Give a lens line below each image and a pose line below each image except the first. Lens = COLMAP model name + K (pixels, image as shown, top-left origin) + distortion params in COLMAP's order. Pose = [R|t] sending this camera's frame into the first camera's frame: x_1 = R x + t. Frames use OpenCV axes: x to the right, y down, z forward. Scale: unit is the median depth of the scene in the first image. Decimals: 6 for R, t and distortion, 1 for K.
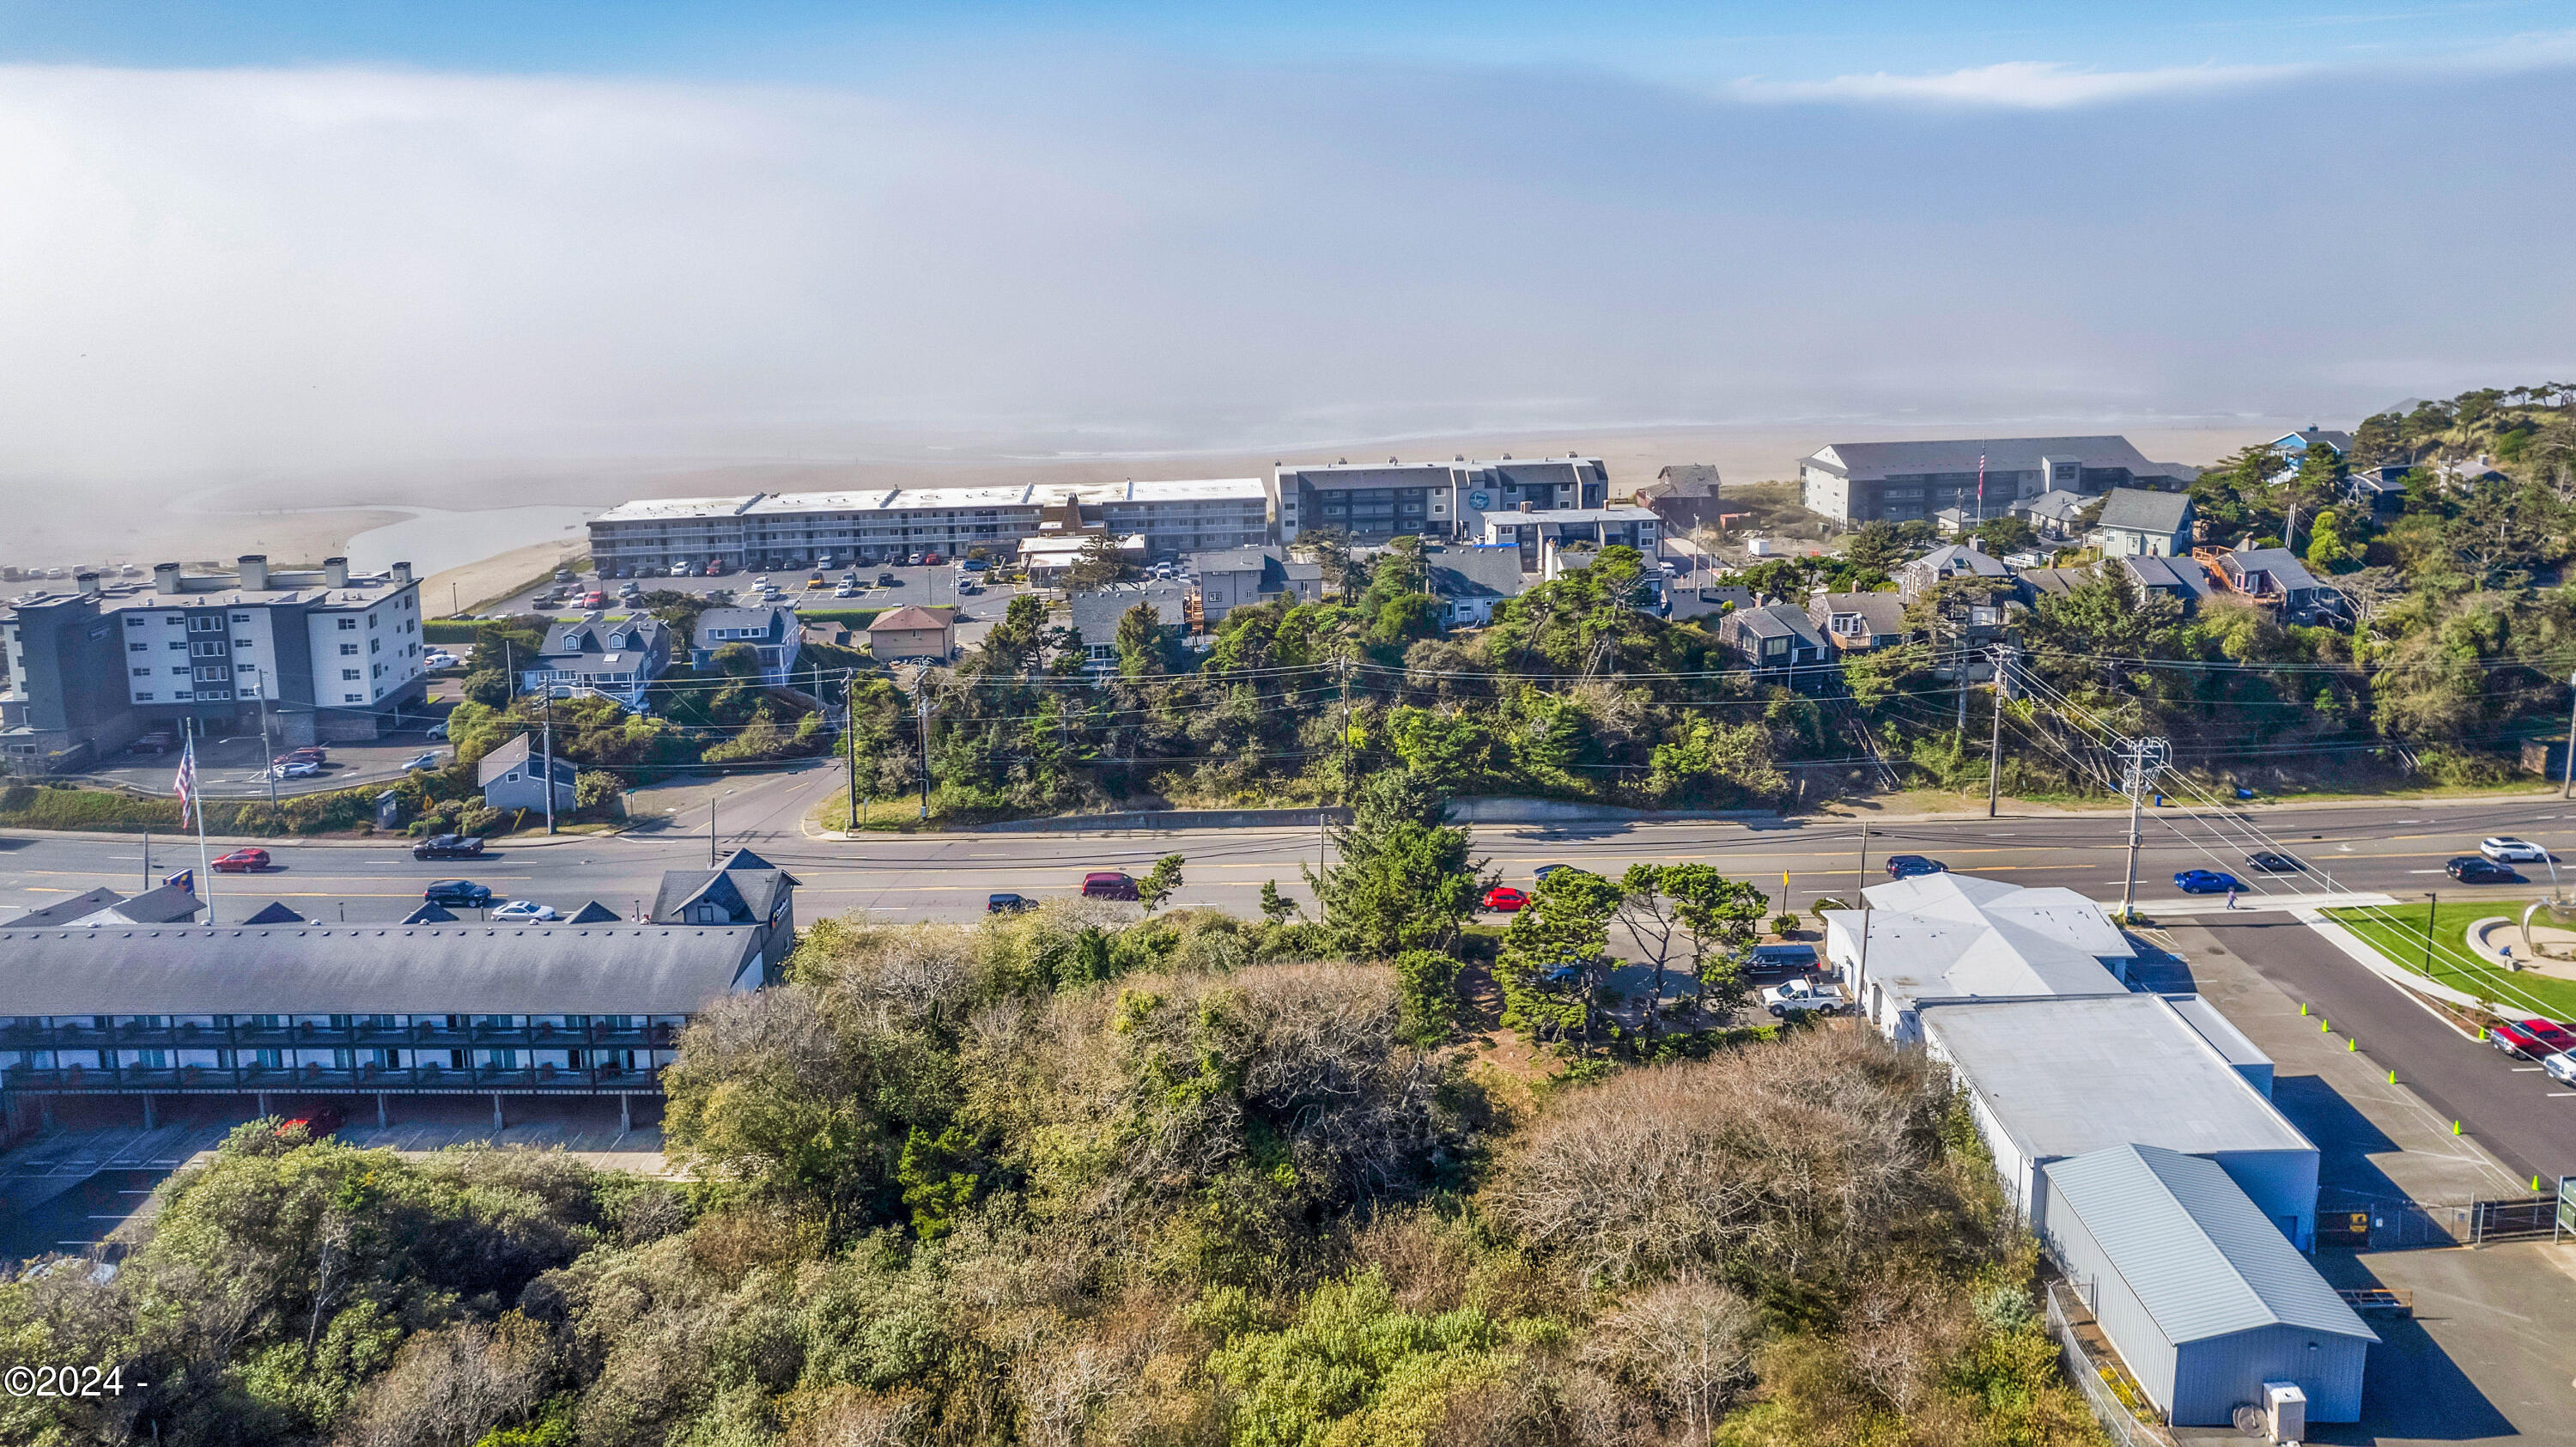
lens RADIAL K [[1735.5, 0, 1293.0], [0, 1735.5, 504.9], [0, 0, 1]] dist [-0.048125, 0.028772]
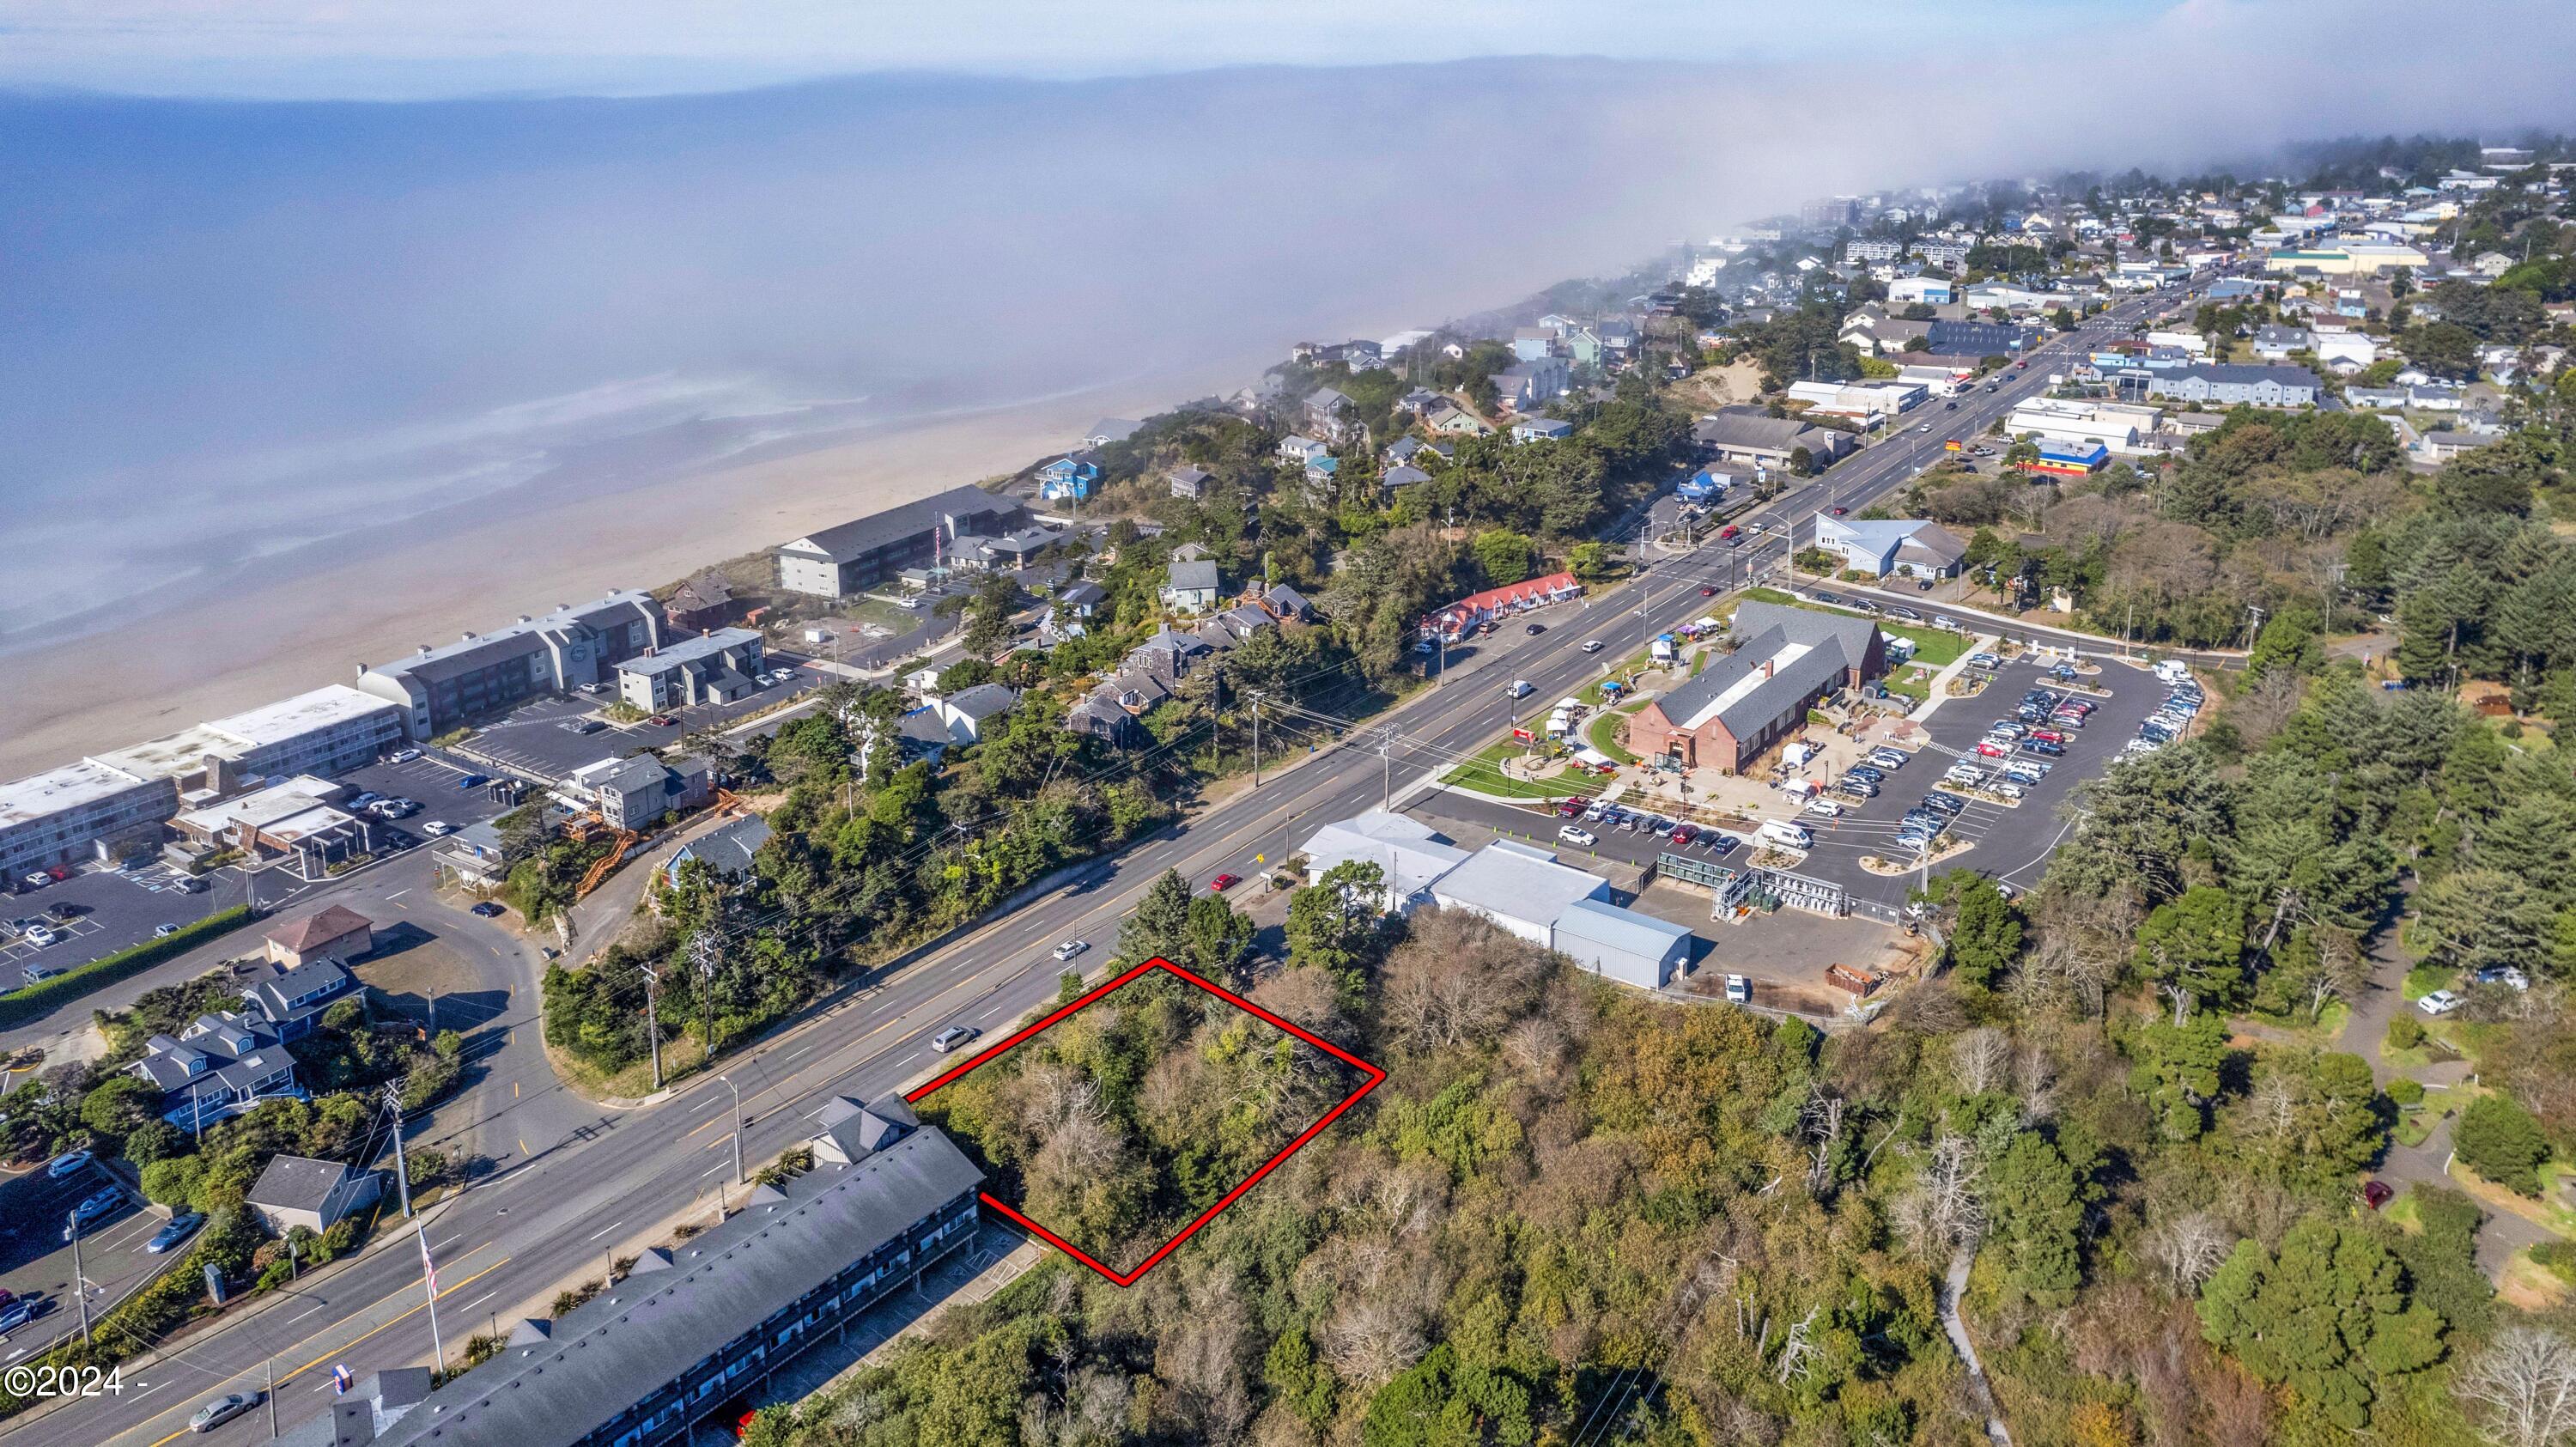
lens RADIAL K [[1735.5, 0, 1302.3], [0, 1735.5, 460.0], [0, 0, 1]] dist [-0.048125, 0.028772]
pose [[0.611656, -0.171157, 0.772387, -0.862785], [0.158200, 0.983059, 0.092562, -0.298918], [-0.775145, 0.065576, 0.628371, -0.151617]]
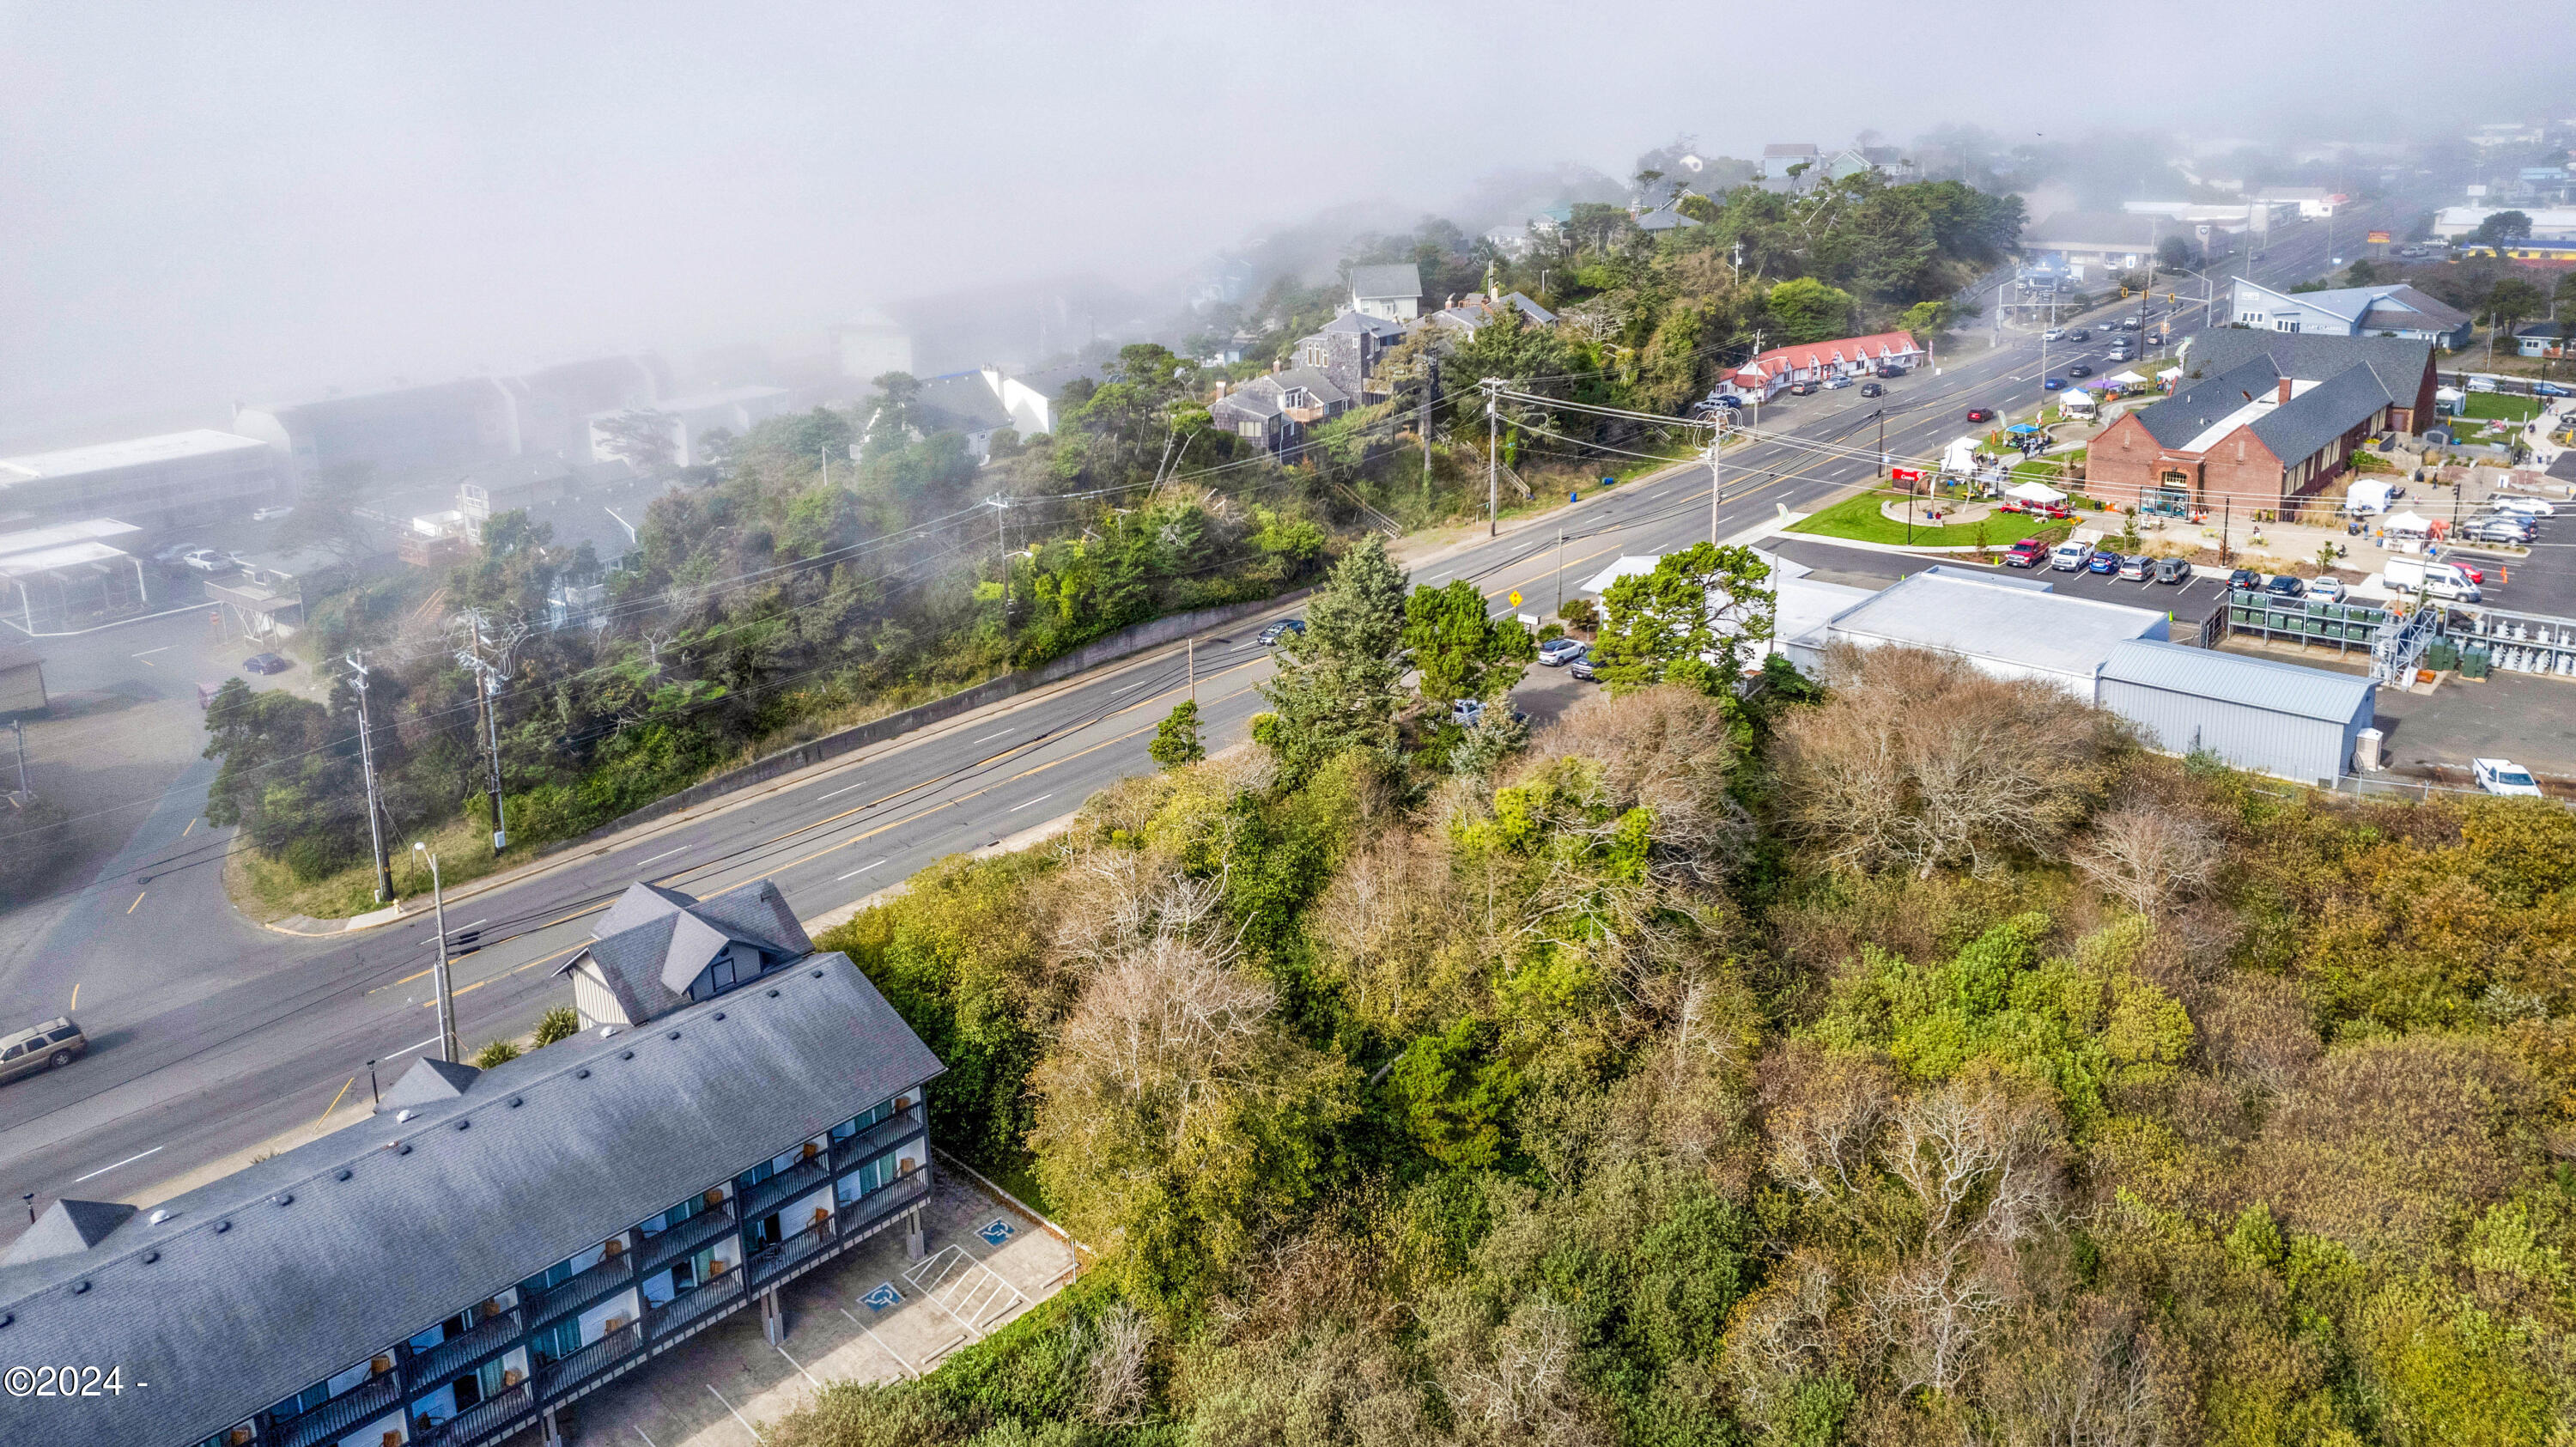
lens RADIAL K [[1735.5, 0, 1330.9], [0, 1735.5, 485.1], [0, 0, 1]] dist [-0.048125, 0.028772]
pose [[0.669666, -0.169340, 0.723098, -0.461738], [0.152750, 0.984246, 0.089035, 0.034847], [-0.726784, 0.050829, 0.684983, 0.319258]]
